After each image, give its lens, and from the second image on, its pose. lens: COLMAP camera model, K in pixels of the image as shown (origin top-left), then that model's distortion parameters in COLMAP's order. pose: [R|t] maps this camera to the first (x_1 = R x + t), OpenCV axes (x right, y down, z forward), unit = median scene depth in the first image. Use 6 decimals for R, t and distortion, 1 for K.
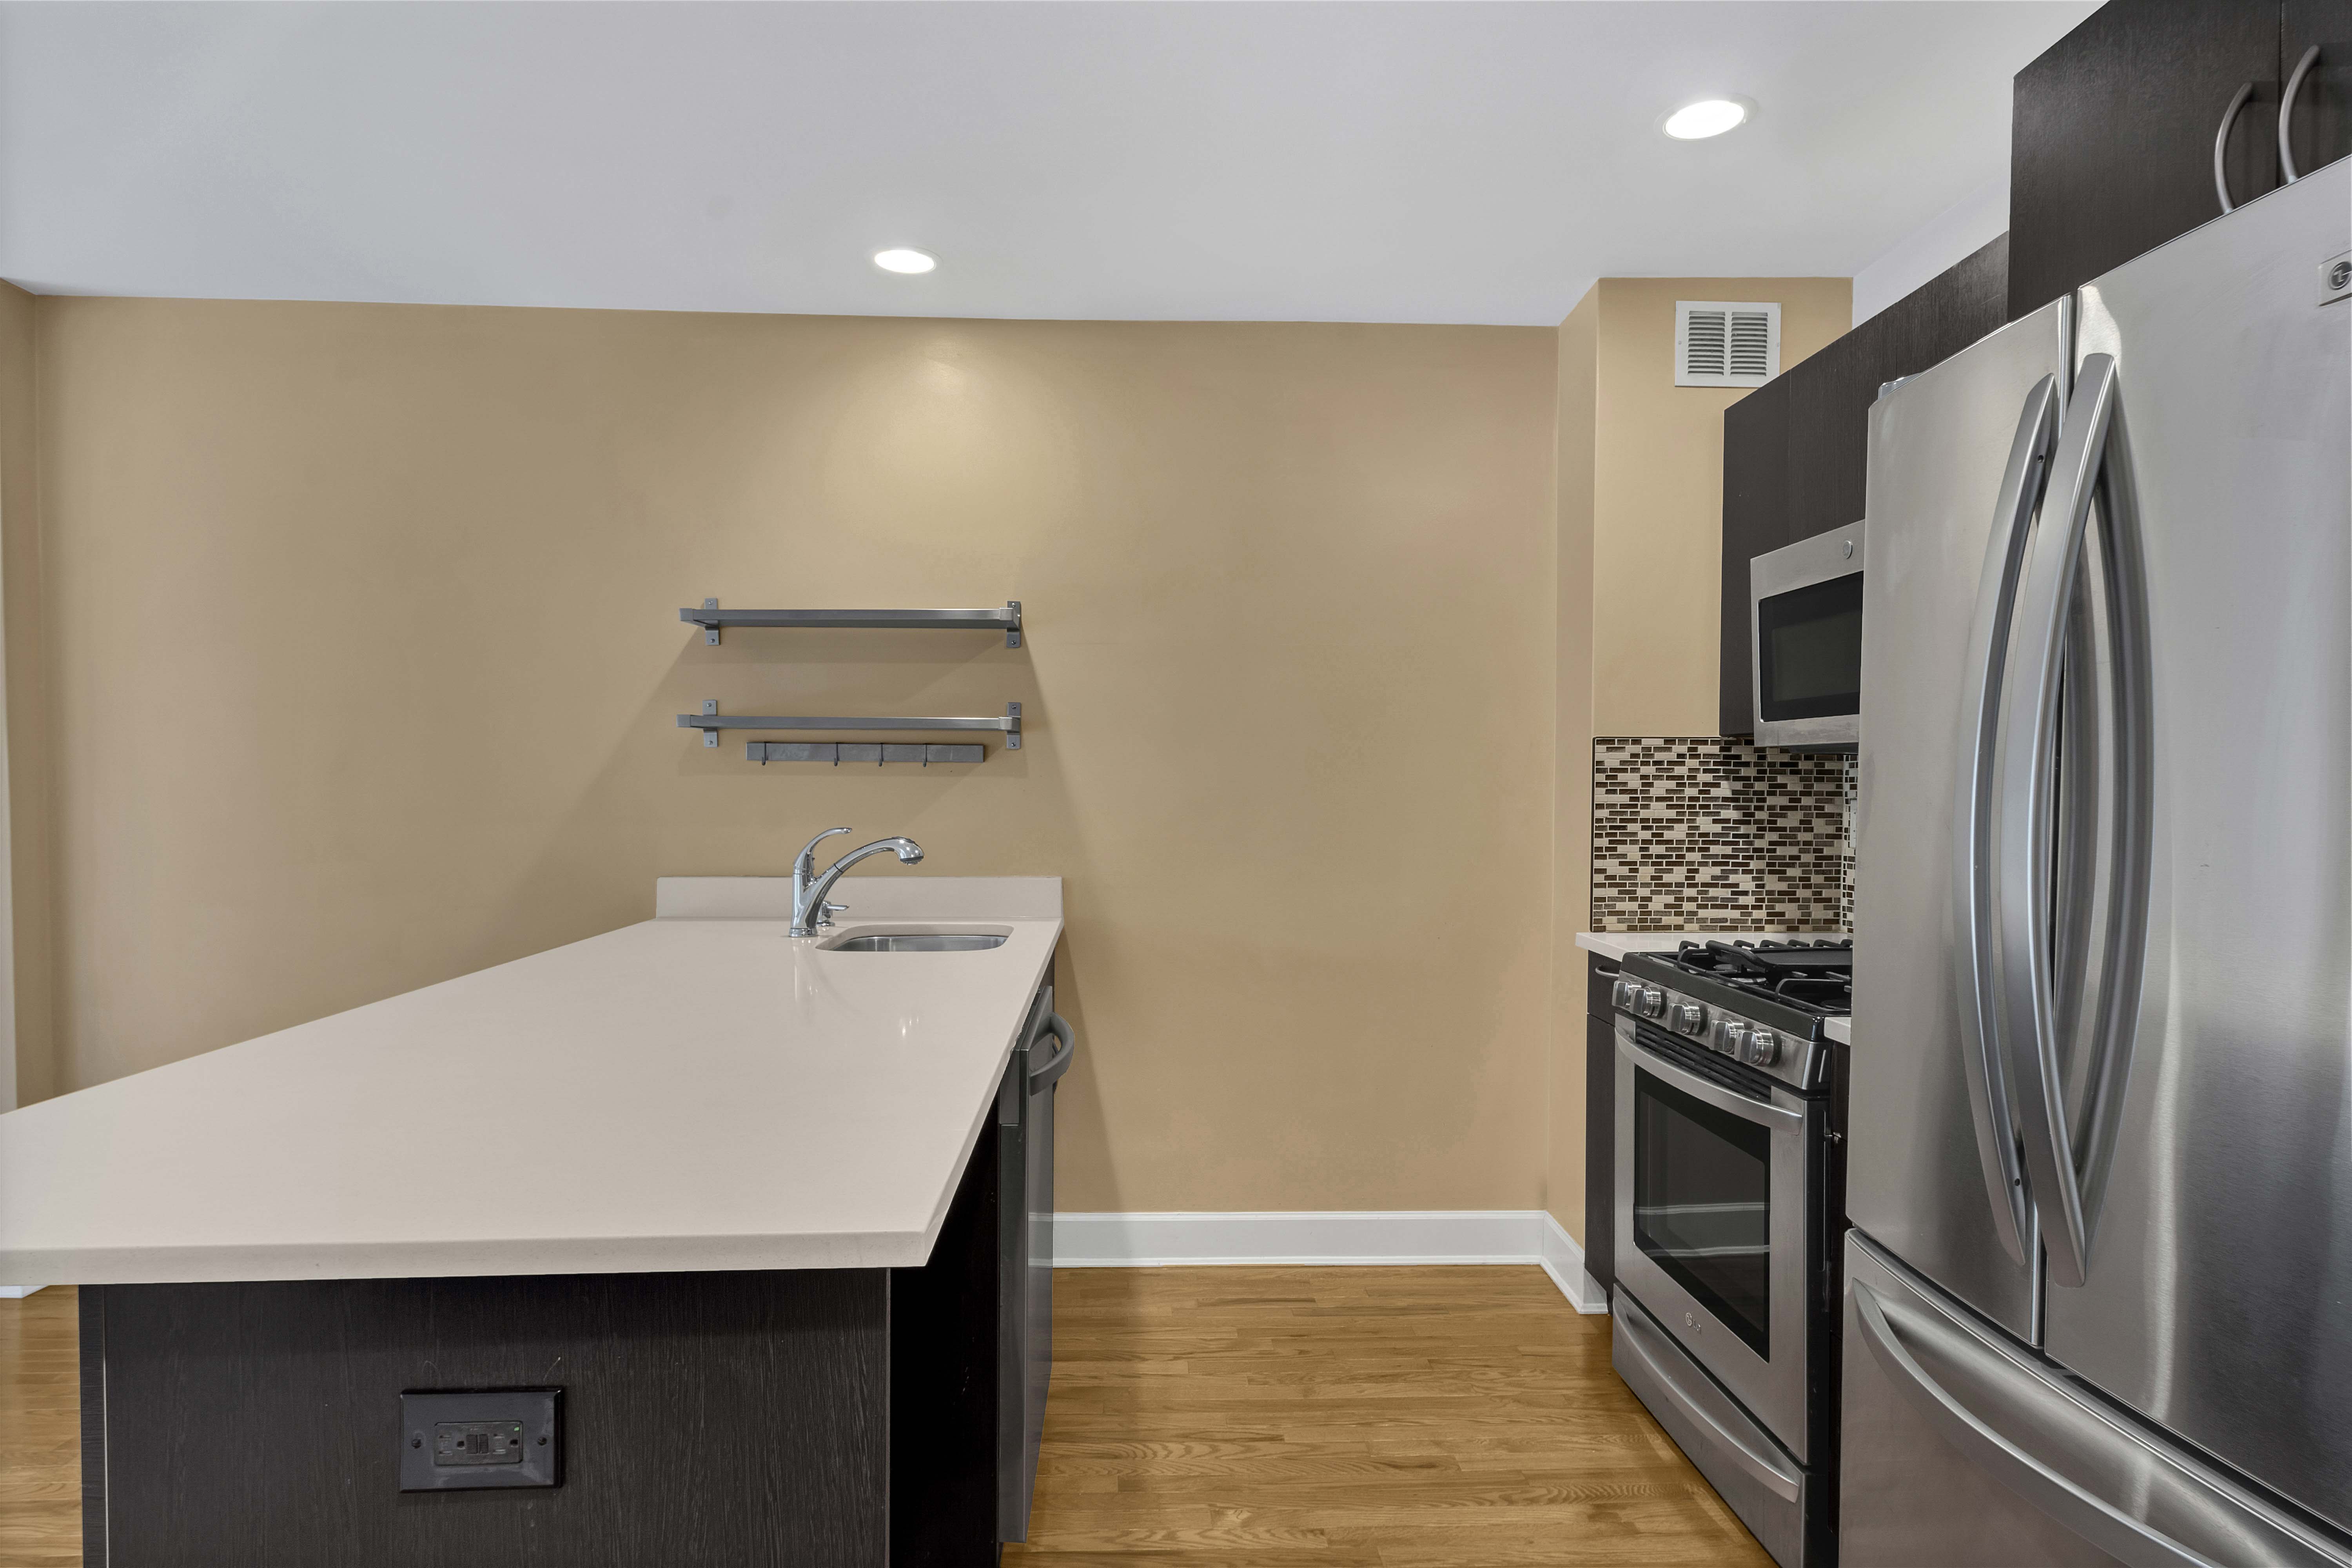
lens RADIAL K [[1296.6, 0, 1182.6], [0, 1296.6, 802.0], [0, 0, 1]] dist [0.003883, -0.001356]
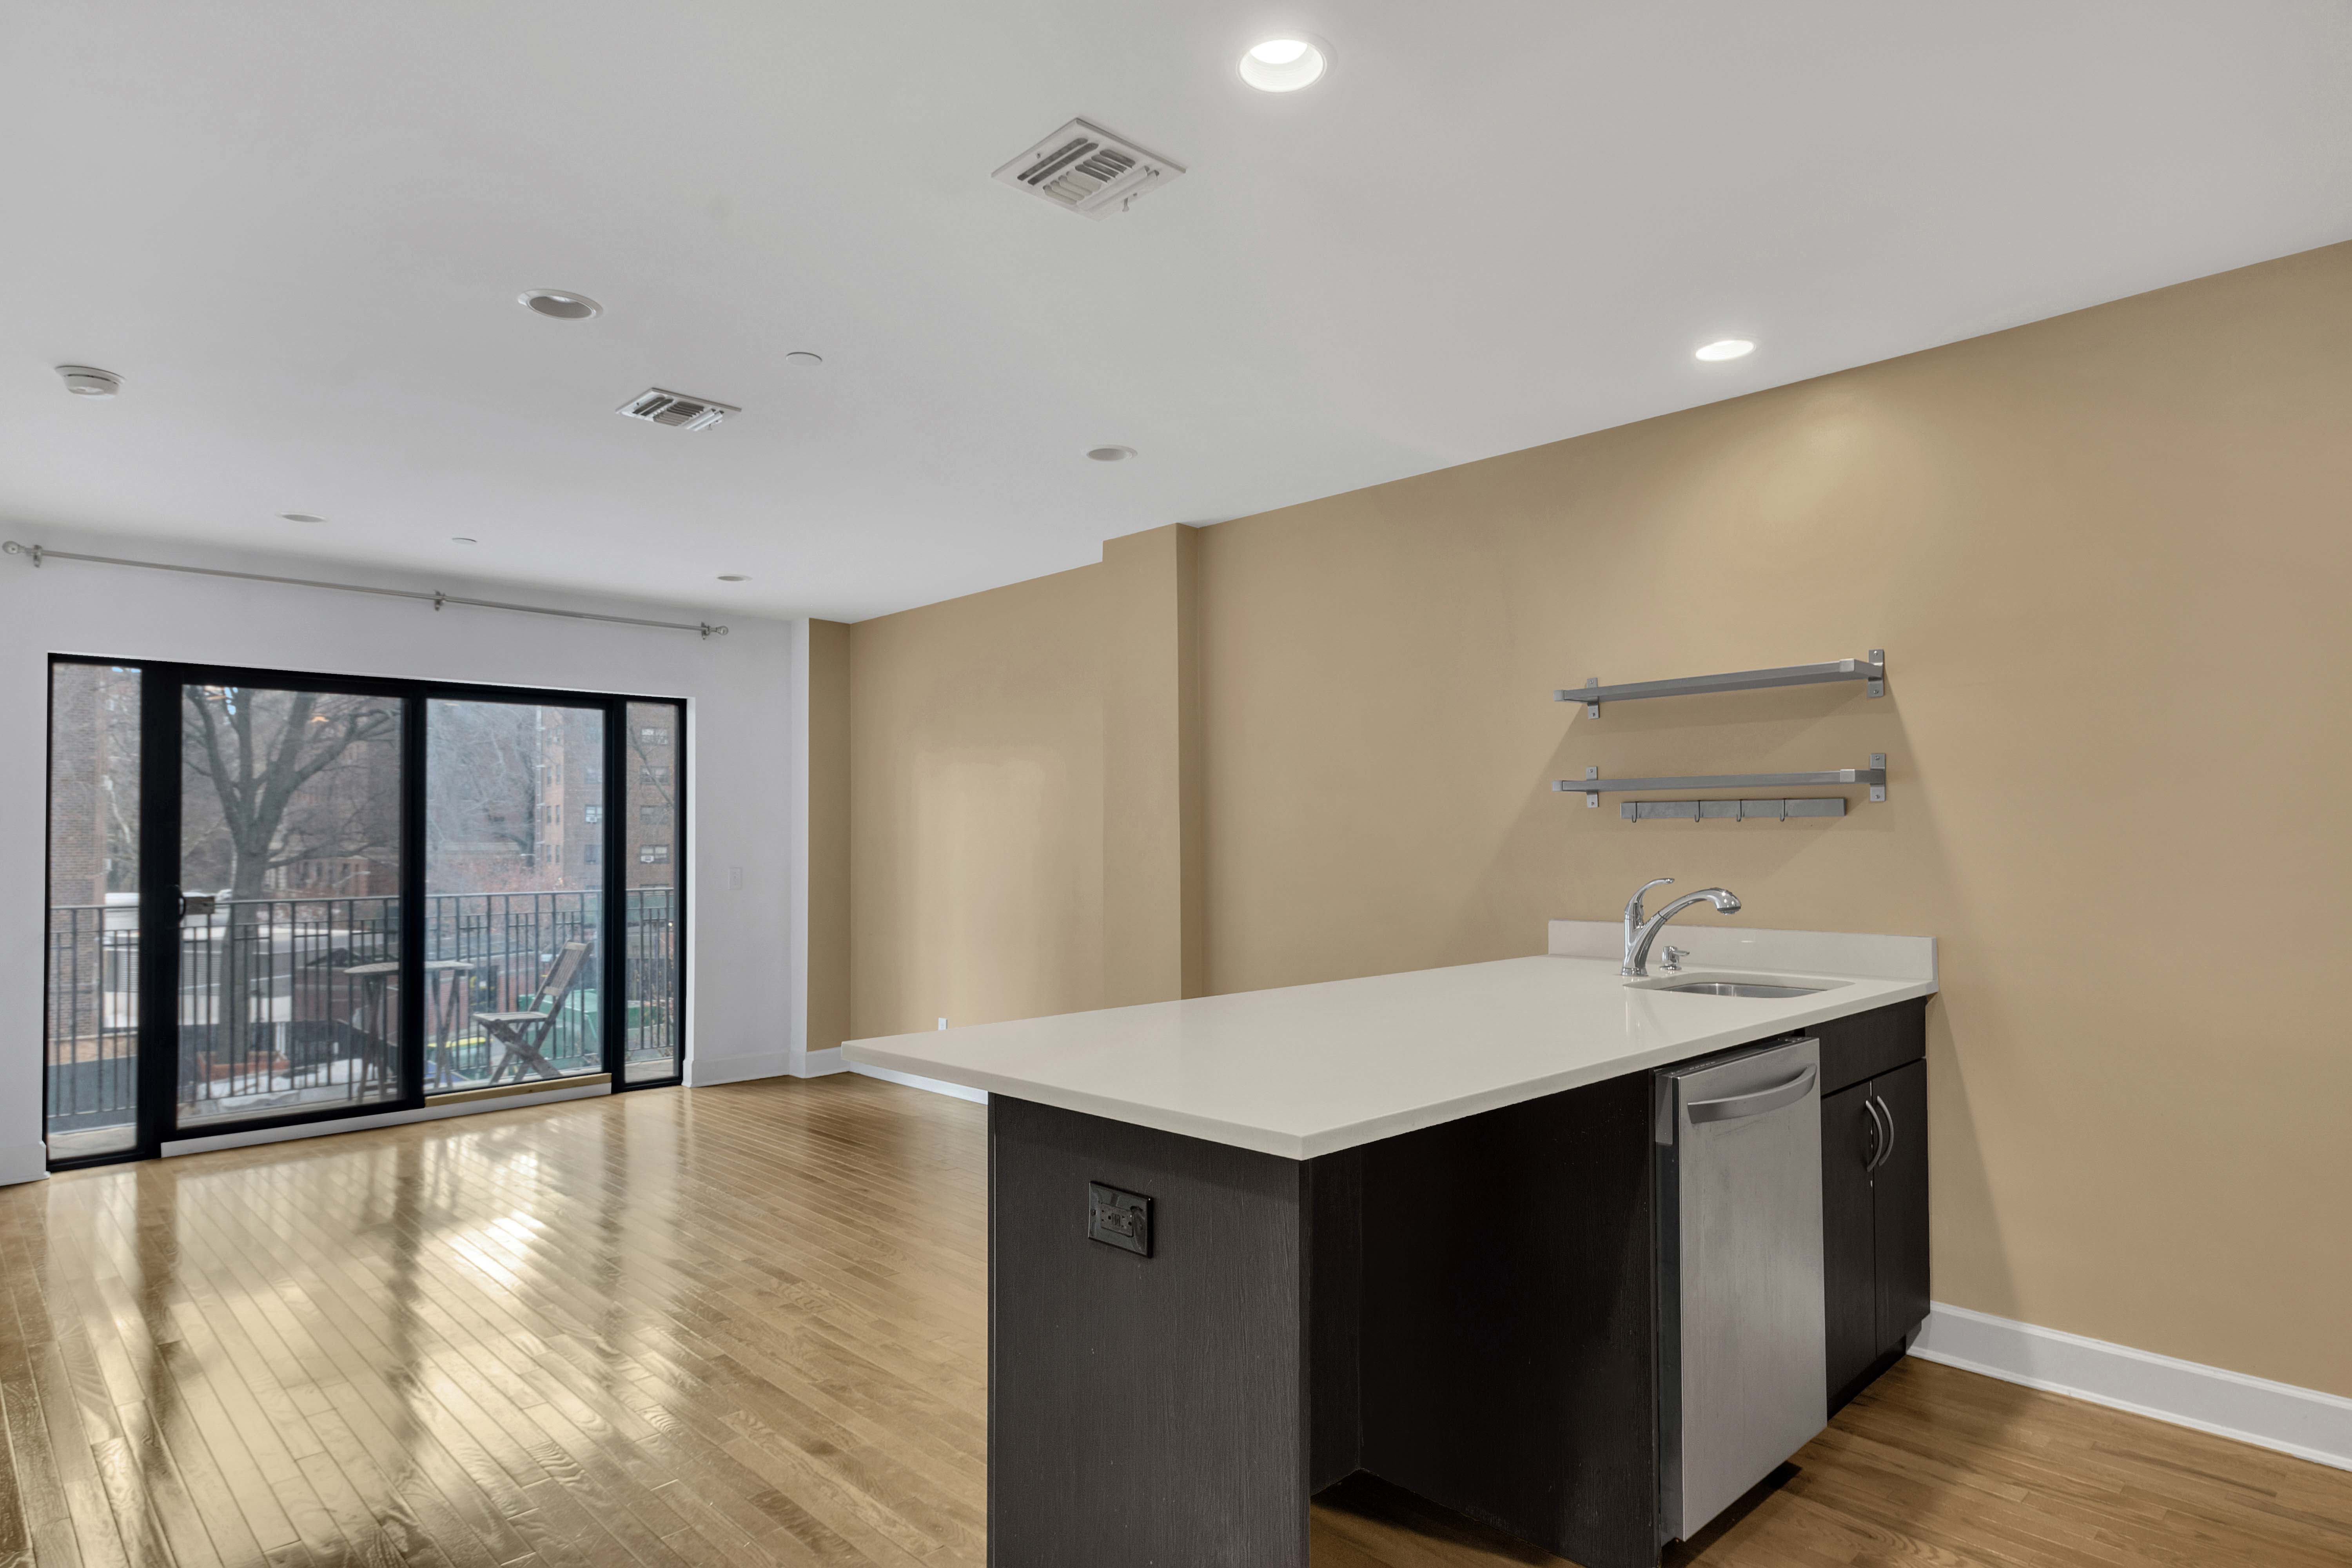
lens RADIAL K [[1296.6, 0, 1178.9], [0, 1296.6, 789.4], [0, 0, 1]] dist [0.003883, -0.001356]
pose [[0.657768, -0.036029, -0.752358, 0.273820], [-0.006240, 0.998560, -0.053274, 0.005301], [0.753195, 0.039736, 0.656597, -0.029189]]
